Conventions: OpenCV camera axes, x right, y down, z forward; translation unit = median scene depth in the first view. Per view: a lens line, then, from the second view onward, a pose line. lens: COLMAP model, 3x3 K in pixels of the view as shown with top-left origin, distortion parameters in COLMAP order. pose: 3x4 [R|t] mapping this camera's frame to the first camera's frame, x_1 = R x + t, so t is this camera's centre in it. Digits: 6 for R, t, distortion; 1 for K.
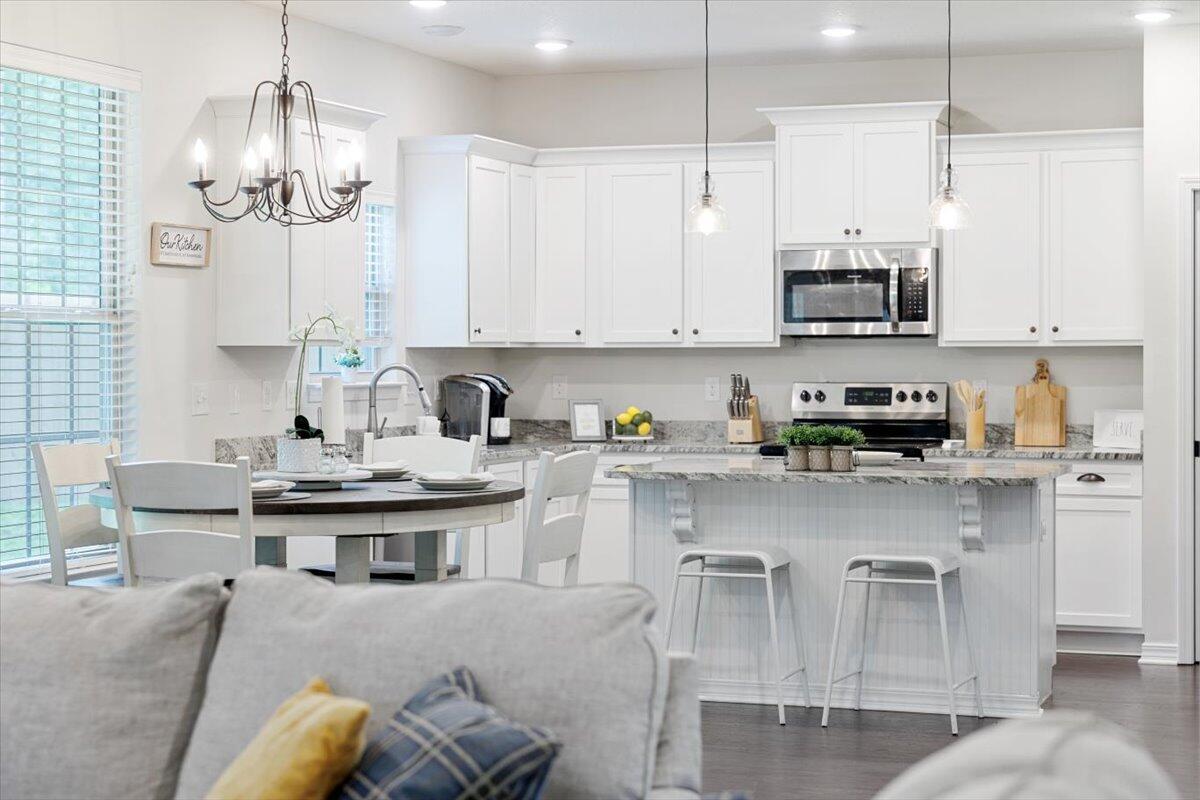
lens RADIAL K [[2294.5, 0, 595.9], [0, 2294.5, 395.9], [0, 0, 1]] dist [-0.058170, 0.000000]
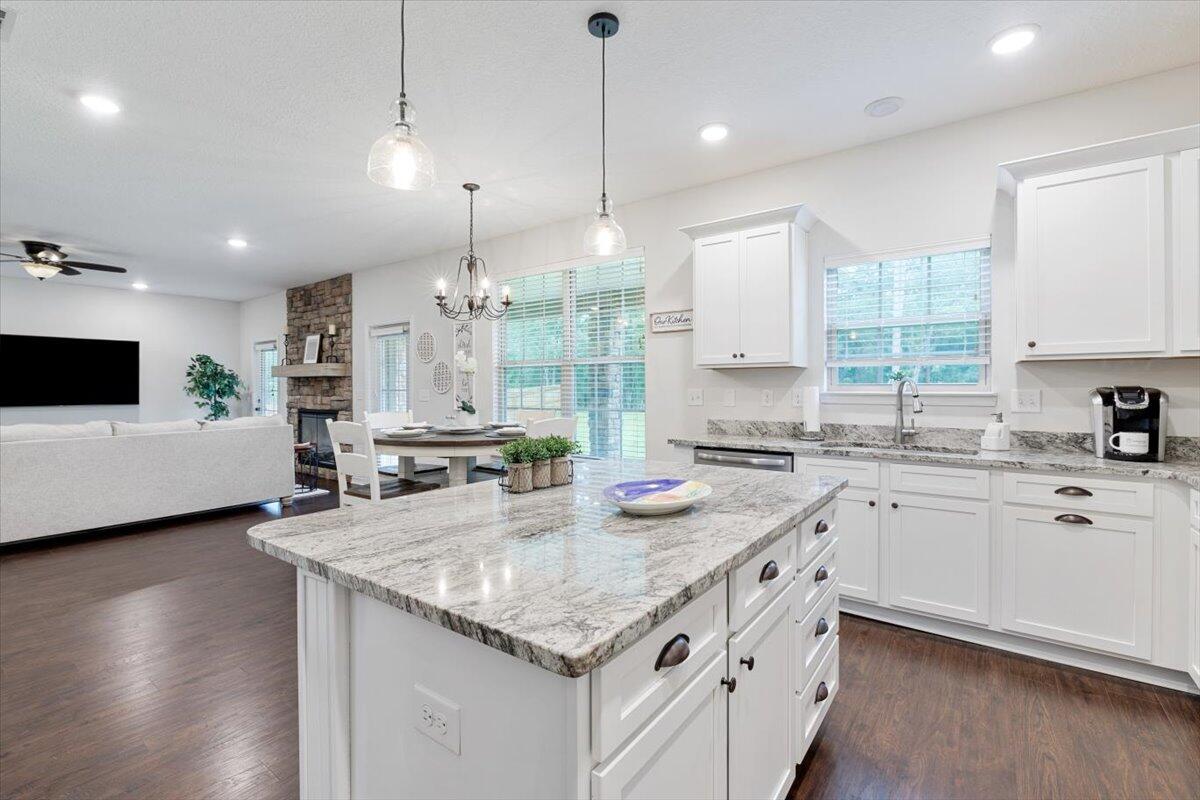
lens RADIAL K [[520.1, 0, 599.7], [0, 520.1, 389.5], [0, 0, 1]] dist [-0.009731, 0.000064]
pose [[-0.278008, 0.002905, -0.960574, 0.241734], [-0.016468, 0.999834, 0.007789, -0.006609], [0.960438, 0.017984, -0.277914, 0.919781]]
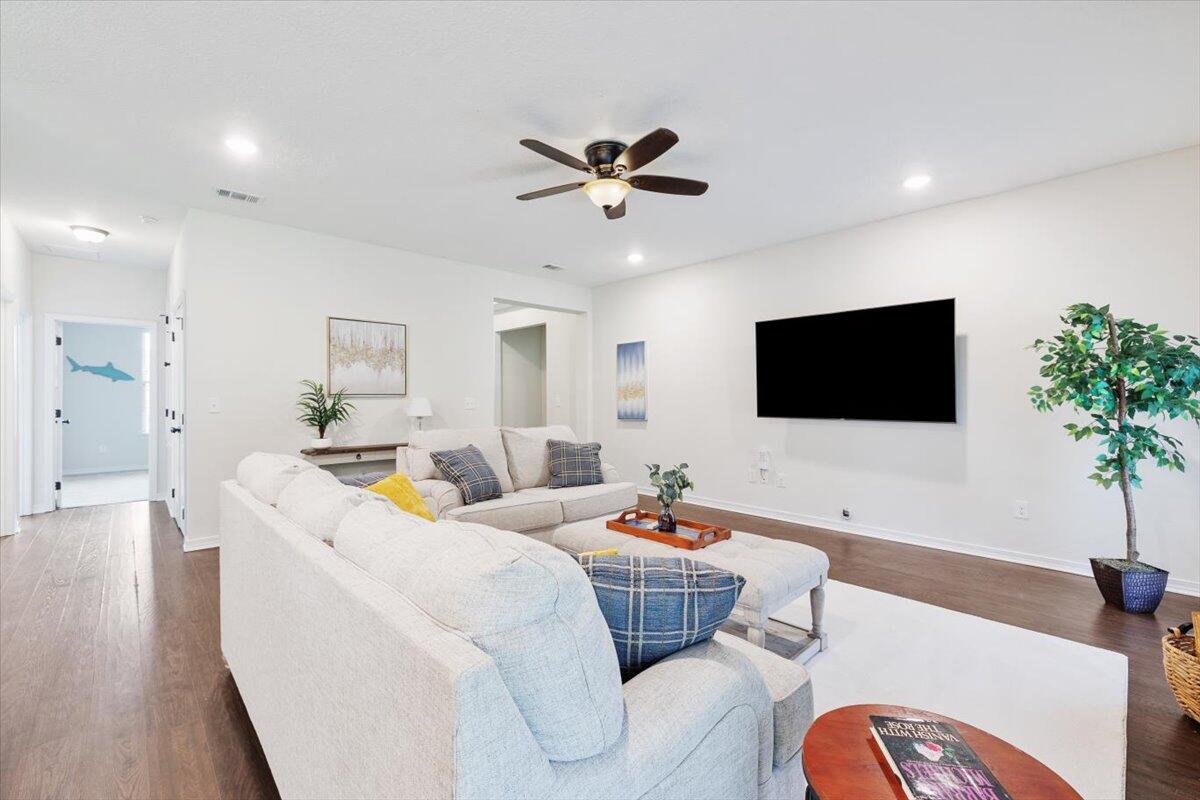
lens RADIAL K [[499.8, 0, 597.6], [0, 499.8, 401.8], [0, 0, 1]] dist [-0.004073, -0.000344]
pose [[-0.897466, -0.001516, 0.441080, -0.230453], [0.010177, 0.999657, 0.024143, 0.005223], [-0.440965, 0.026156, -0.897143, 0.500931]]
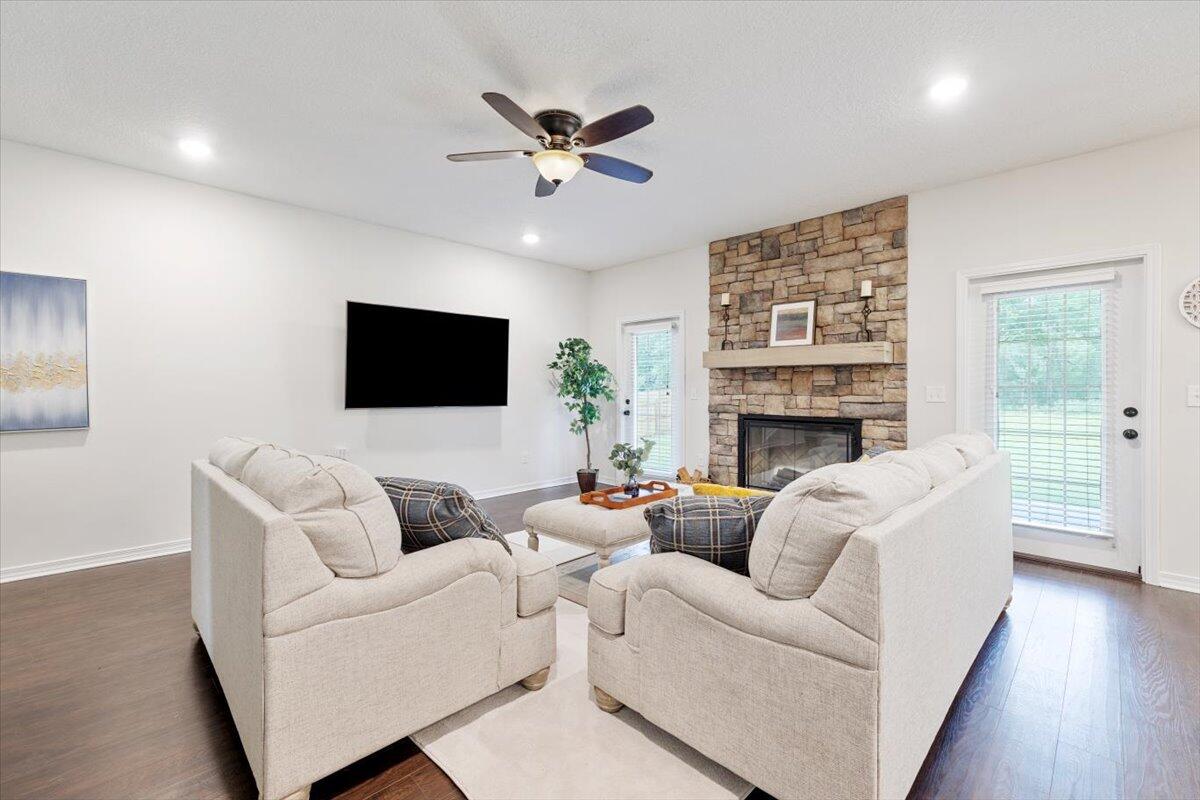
lens RADIAL K [[499.8, 0, 604.0], [0, 499.8, 389.0], [0, 0, 1]] dist [-0.004073, -0.000344]
pose [[-0.421641, -0.002647, -0.906759, 0.144305], [-0.020030, 0.999779, 0.006395, 0.009214], [0.906542, 0.020859, -0.421601, 0.372332]]
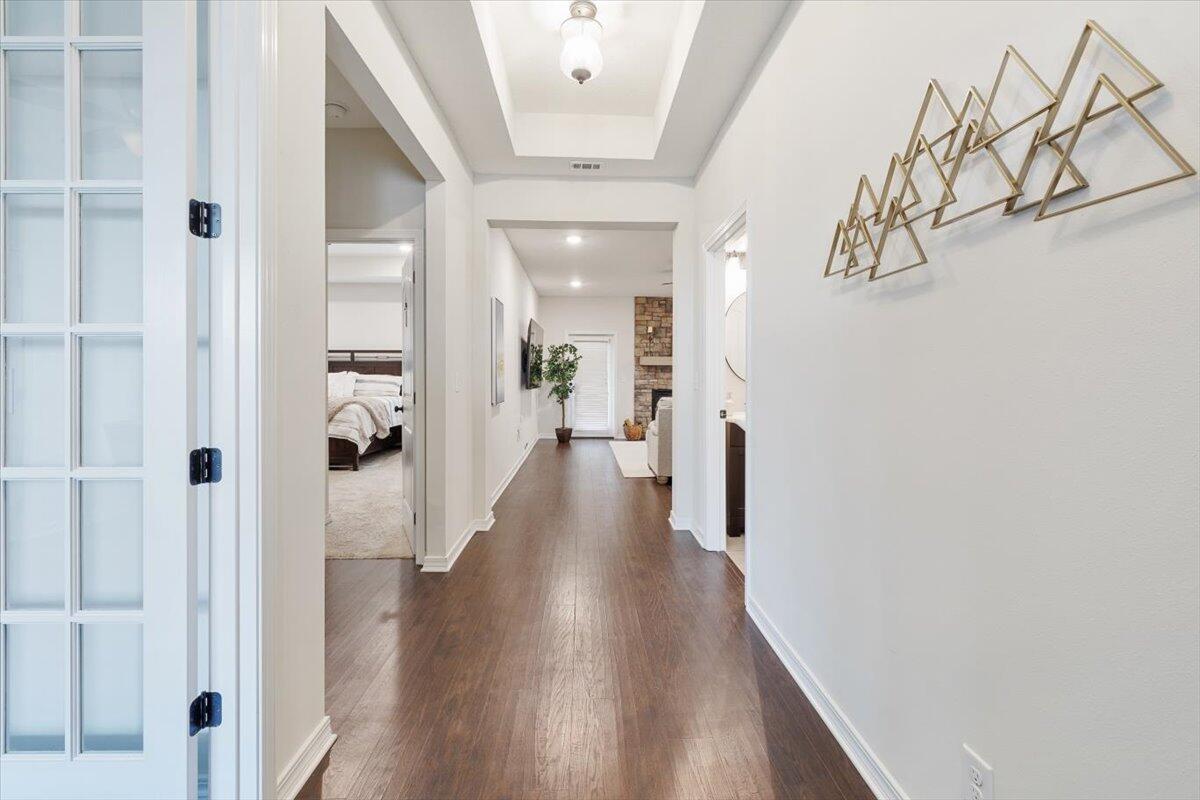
lens RADIAL K [[499.8, 0, 592.9], [0, 499.8, 380.2], [0, 0, 1]] dist [-0.004073, -0.000344]
pose [[0.360401, 0.006741, -0.932773, 0.492535], [-0.021581, 0.999766, -0.001114, 0.020582], [0.932548, 0.020532, 0.360462, -0.170167]]
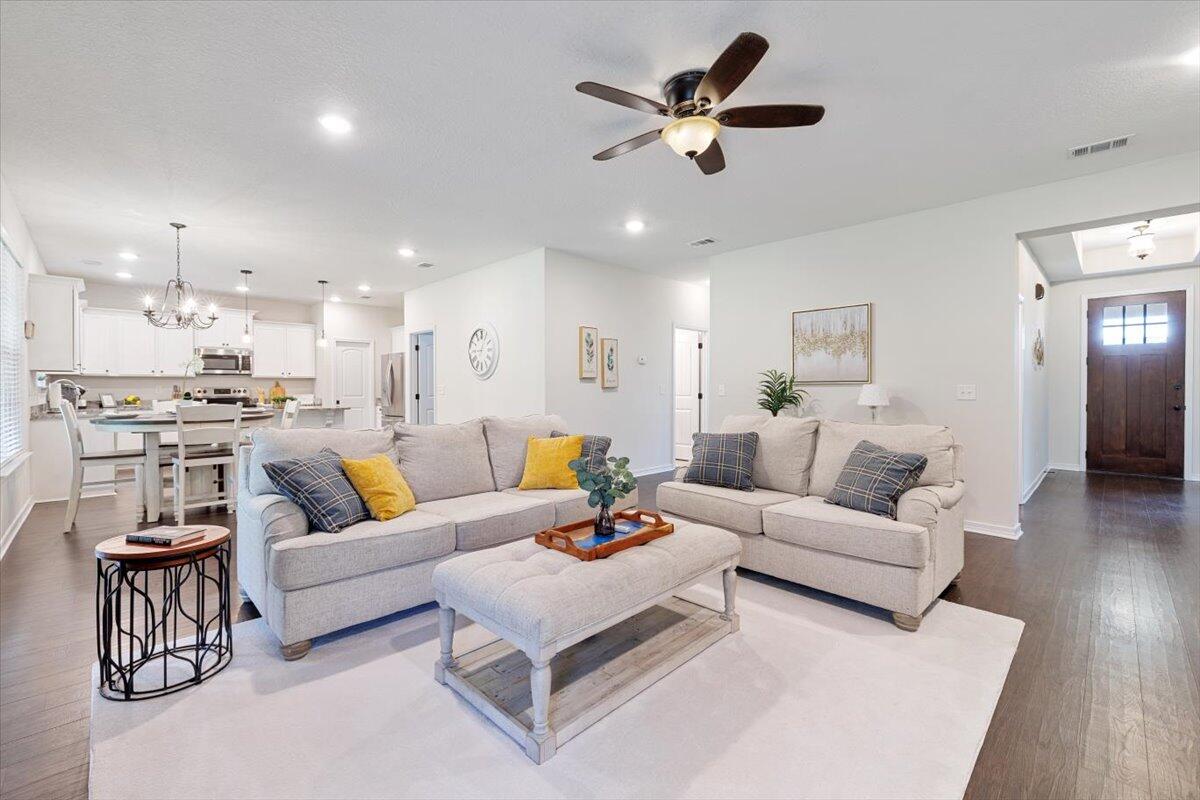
lens RADIAL K [[499.8, 0, 600.5], [0, 499.8, 392.2], [0, 0, 1]] dist [-0.004073, -0.000344]
pose [[0.429505, -0.005603, 0.903047, -0.353166], [0.017922, 0.999837, -0.002321, 0.014699], [-0.902887, 0.017181, 0.429535, 0.160124]]
